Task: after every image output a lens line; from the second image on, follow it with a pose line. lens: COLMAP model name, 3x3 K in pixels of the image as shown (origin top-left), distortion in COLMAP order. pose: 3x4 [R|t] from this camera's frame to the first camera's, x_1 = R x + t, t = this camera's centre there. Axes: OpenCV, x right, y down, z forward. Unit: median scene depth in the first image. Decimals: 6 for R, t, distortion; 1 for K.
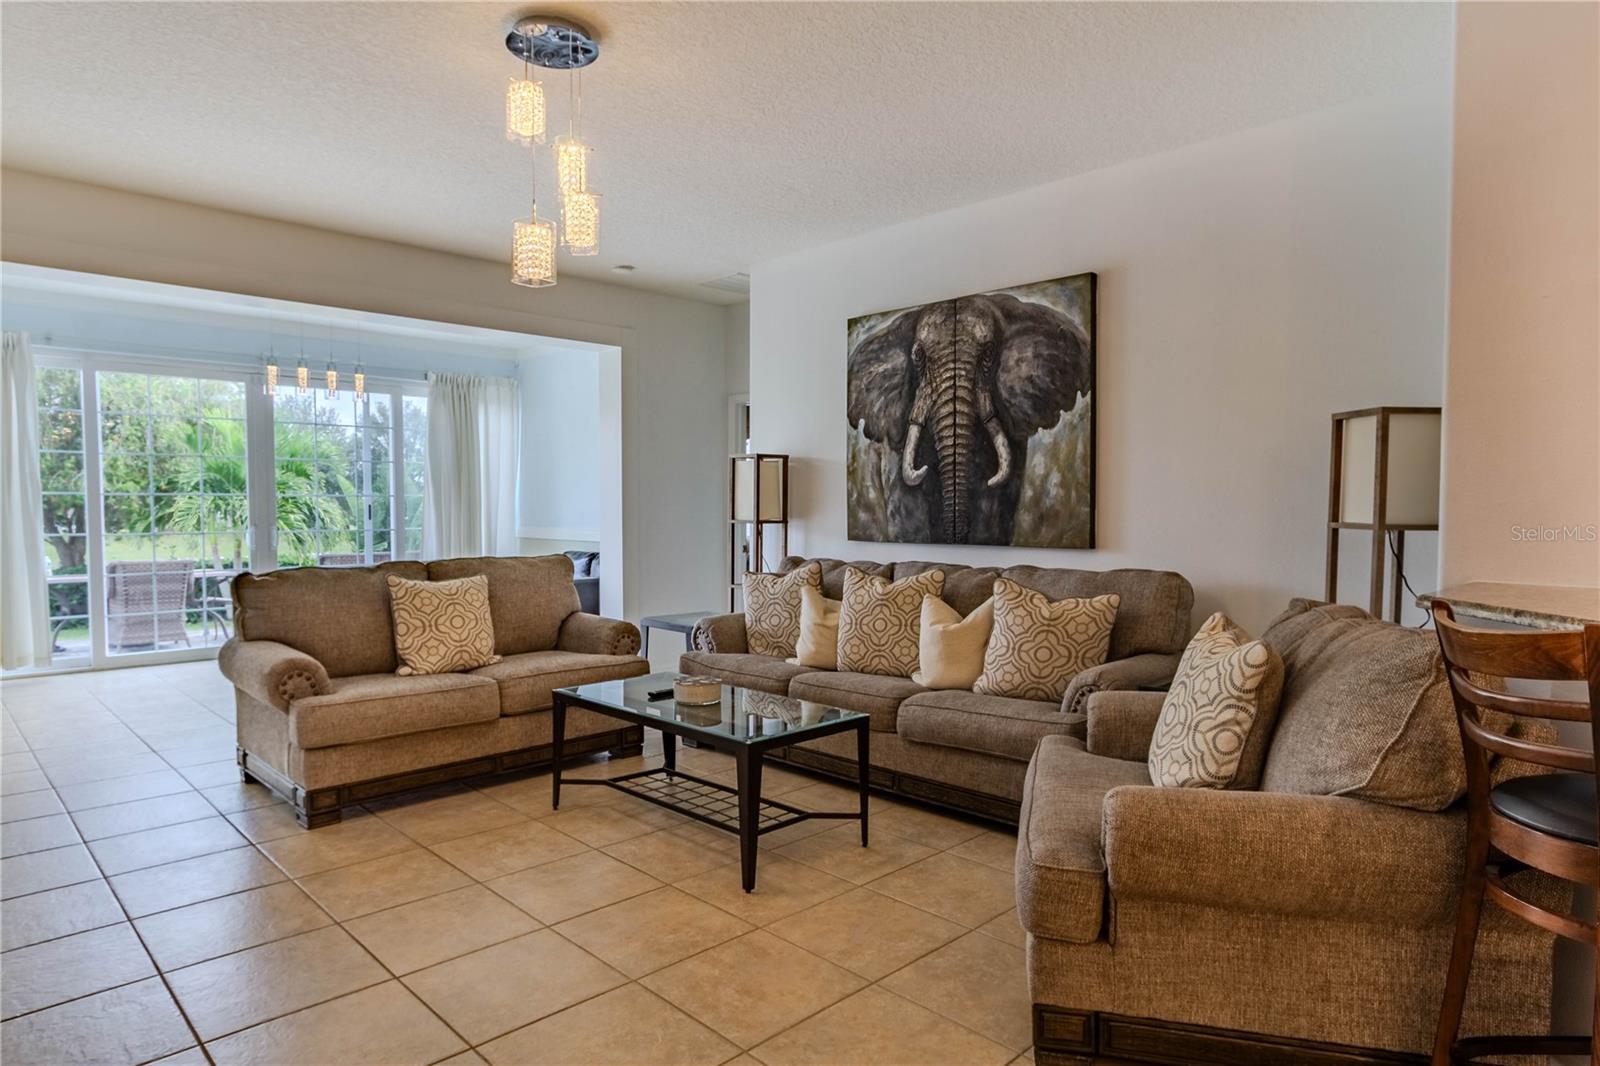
lens RADIAL K [[940.7, 0, 796.2], [0, 940.7, 540.5], [0, 0, 1]] dist [-0.018260, 0.009019]
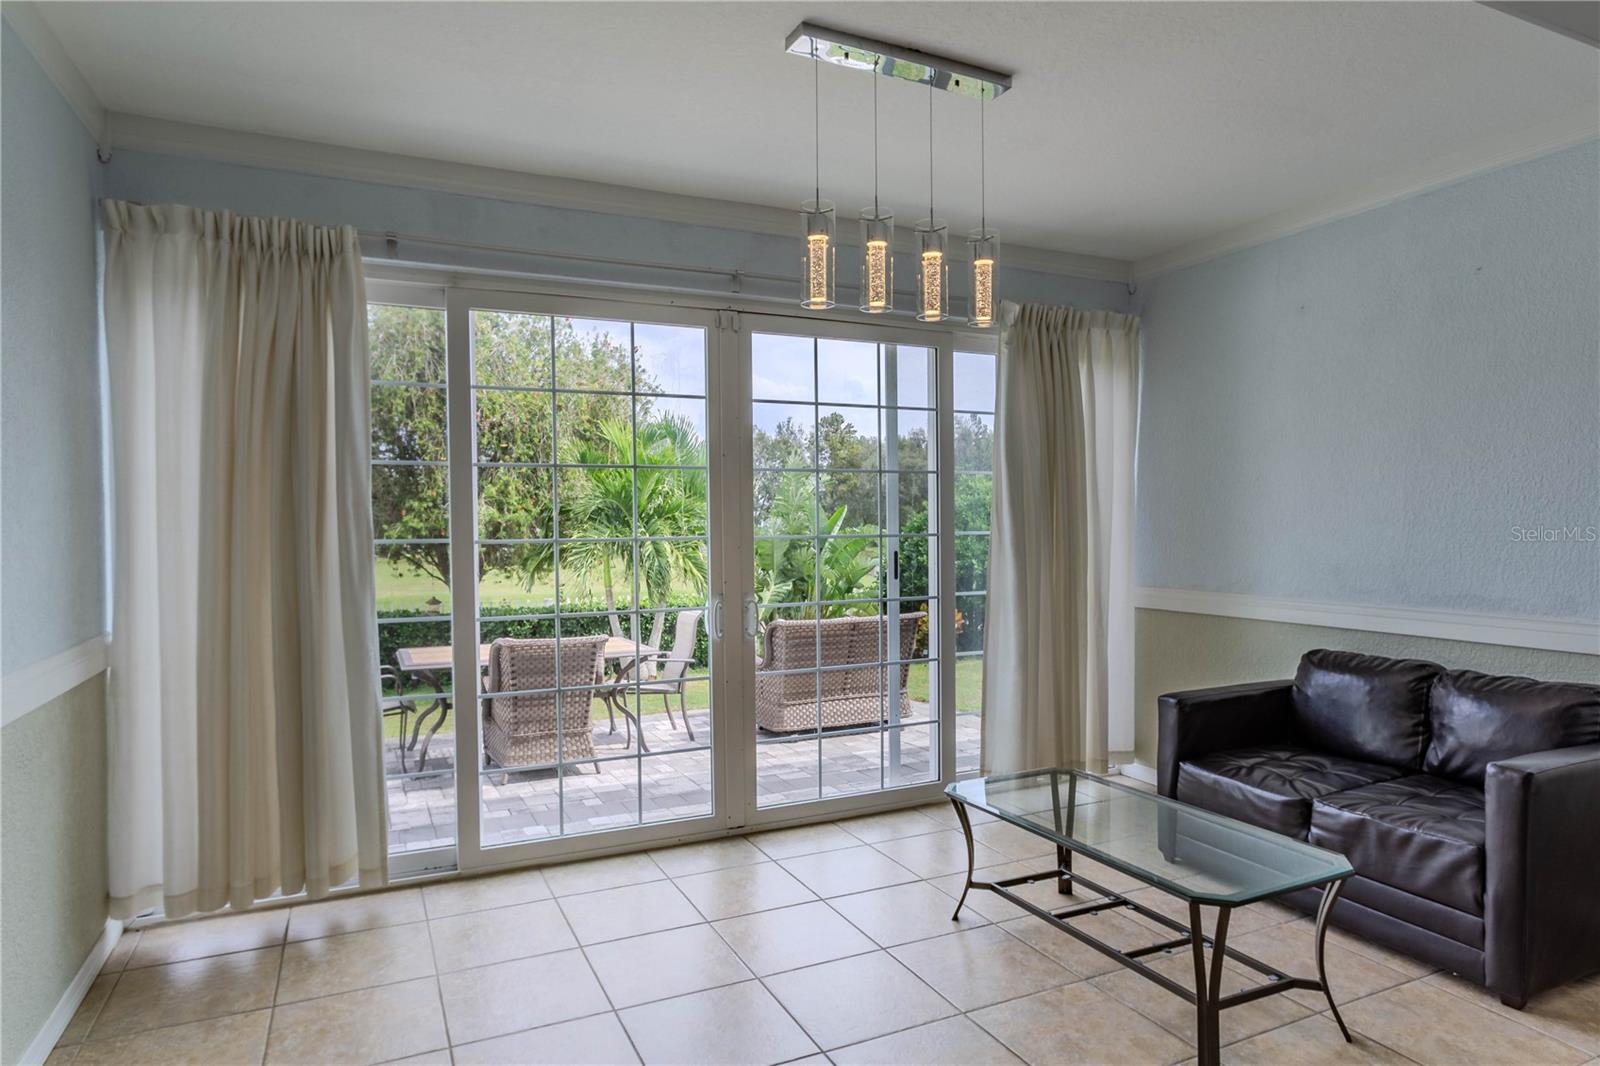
lens RADIAL K [[940.7, 0, 794.4], [0, 940.7, 530.9], [0, 0, 1]] dist [-0.018260, 0.009019]
pose [[0.944081, -0.007613, -0.329626, -0.591713], [-0.001959, 0.999586, -0.028696, -0.060690], [0.329708, 0.027738, 0.943675, 0.827256]]
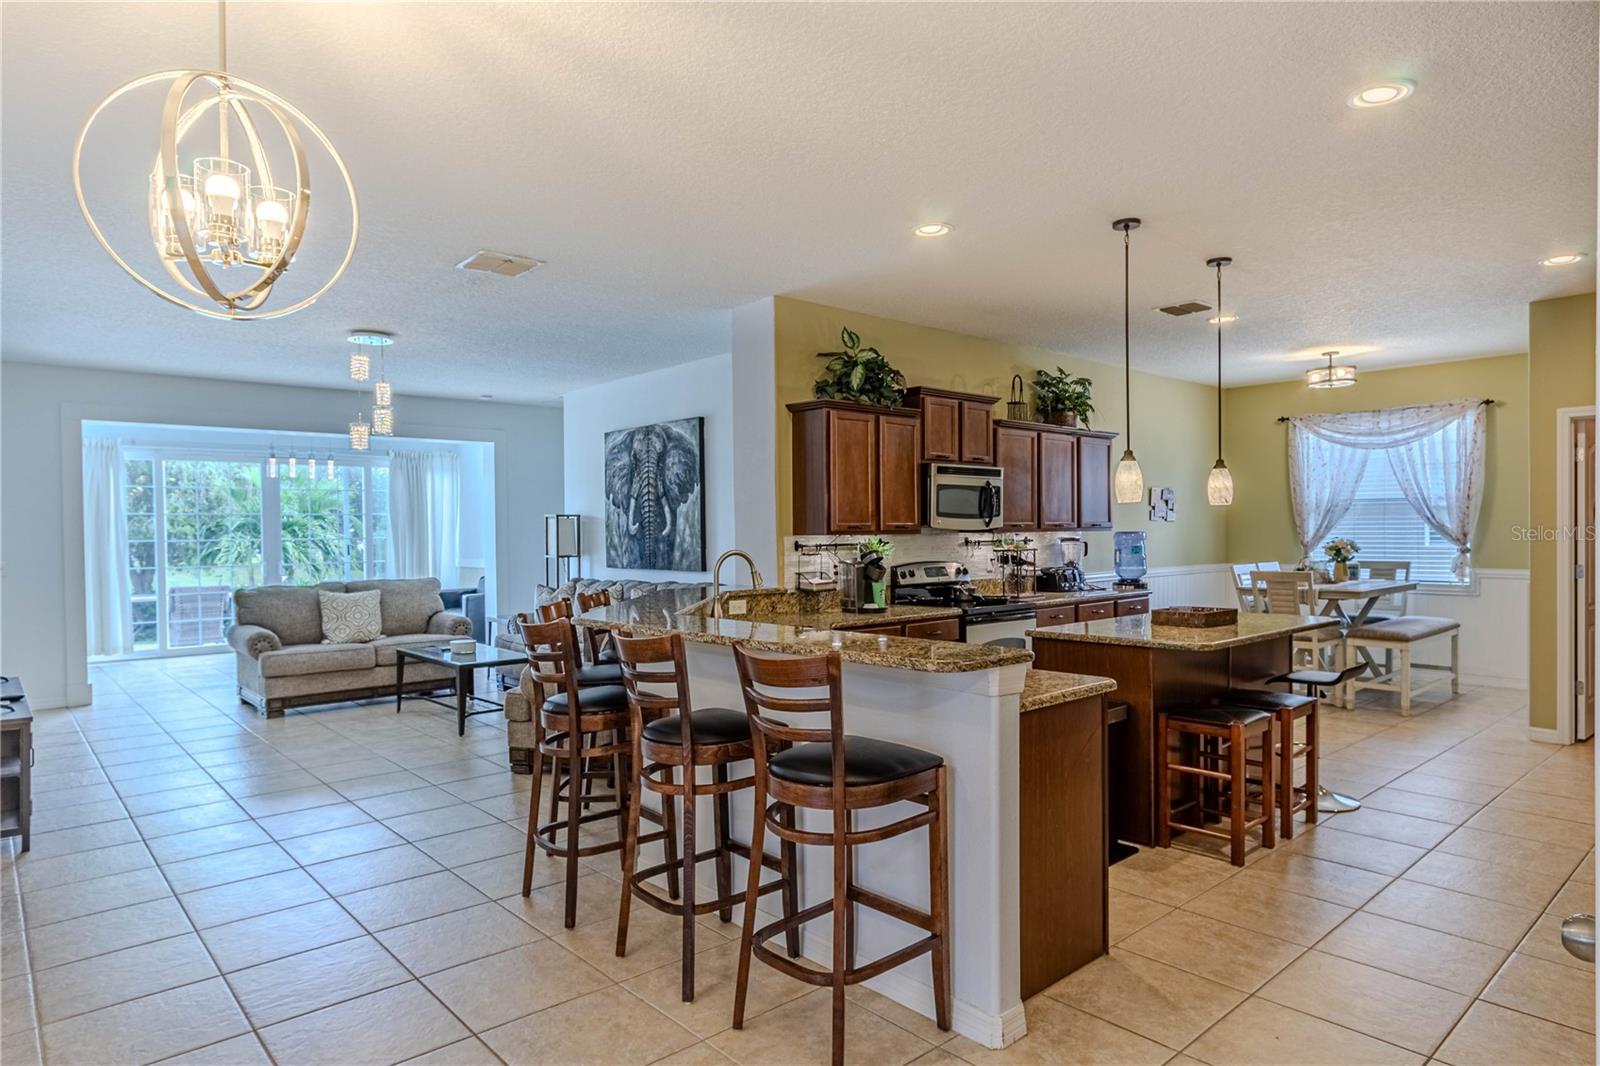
lens RADIAL K [[940.7, 0, 791.8], [0, 940.7, 544.0], [0, 0, 1]] dist [-0.018260, 0.009019]
pose [[0.998730, -0.010638, -0.049253, 0.513188], [0.009533, 0.999699, -0.022612, -0.001261], [0.049478, 0.022114, 0.998530, -0.689443]]
